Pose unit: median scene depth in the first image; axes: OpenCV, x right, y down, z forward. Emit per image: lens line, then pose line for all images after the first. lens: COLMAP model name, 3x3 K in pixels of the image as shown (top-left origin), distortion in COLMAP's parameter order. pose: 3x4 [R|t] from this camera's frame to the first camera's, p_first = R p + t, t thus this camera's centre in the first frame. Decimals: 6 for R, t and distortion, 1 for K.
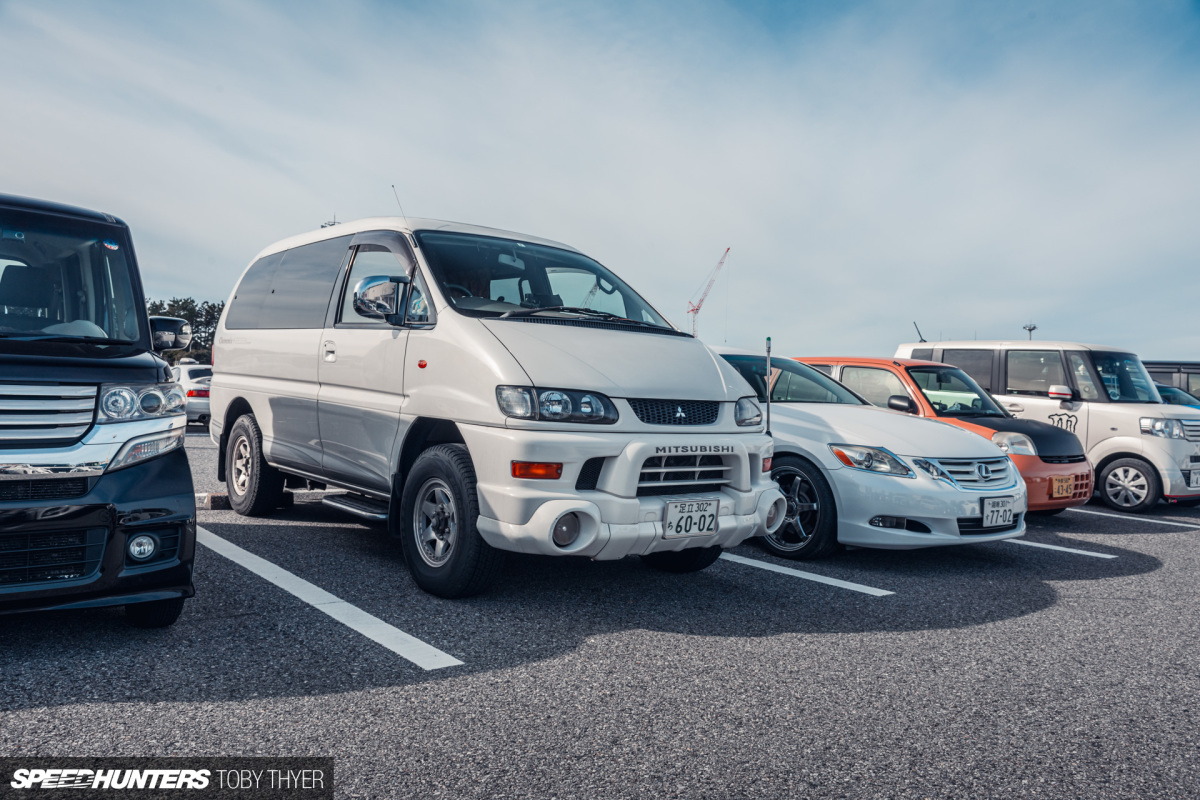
lens RADIAL K [[950.9, 0, 602.5], [0, 950.9, 401.7], [0, 0, 1]] dist [0.012228, 0.008748]
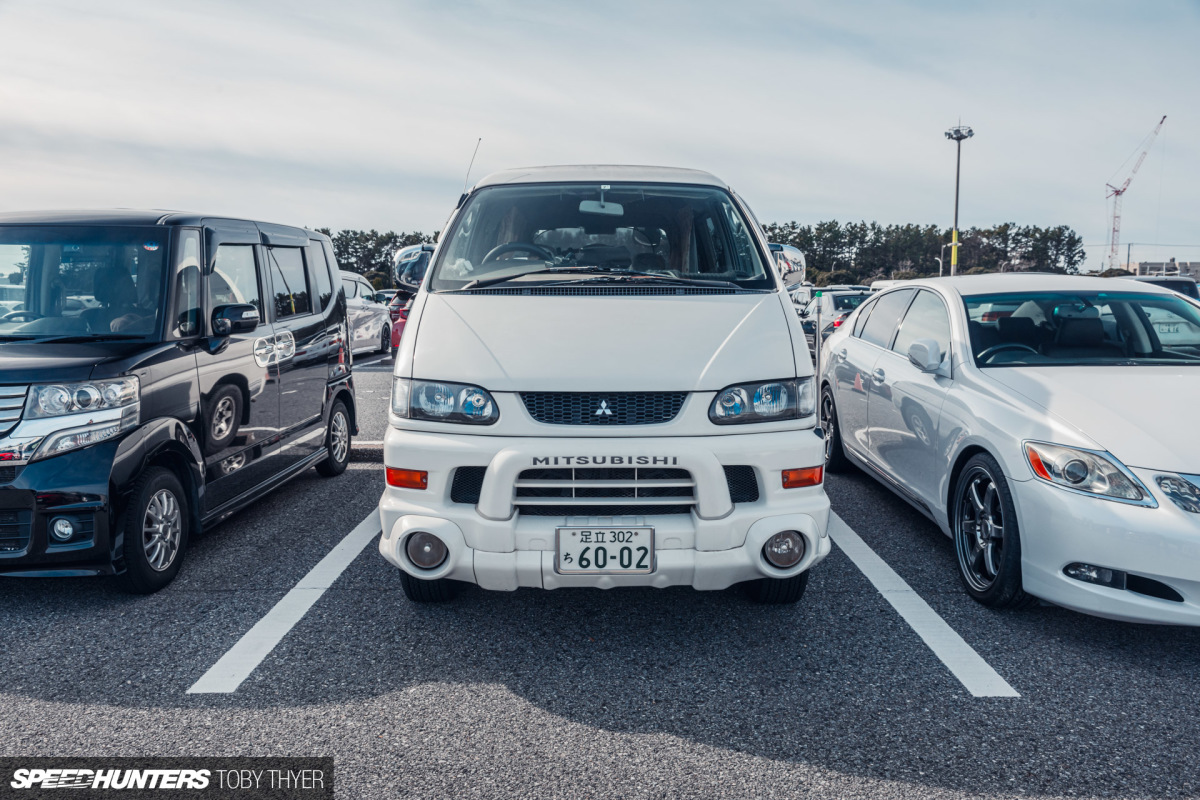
lens RADIAL K [[950.9, 0, 600.0], [0, 950.9, 396.1], [0, 0, 1]] dist [0.012228, 0.008748]
pose [[0.779543, 0.026801, -0.625775, 0.567674], [0.026169, 0.996818, 0.075291, -0.057103], [0.625801, -0.075068, 0.776362, 0.427388]]
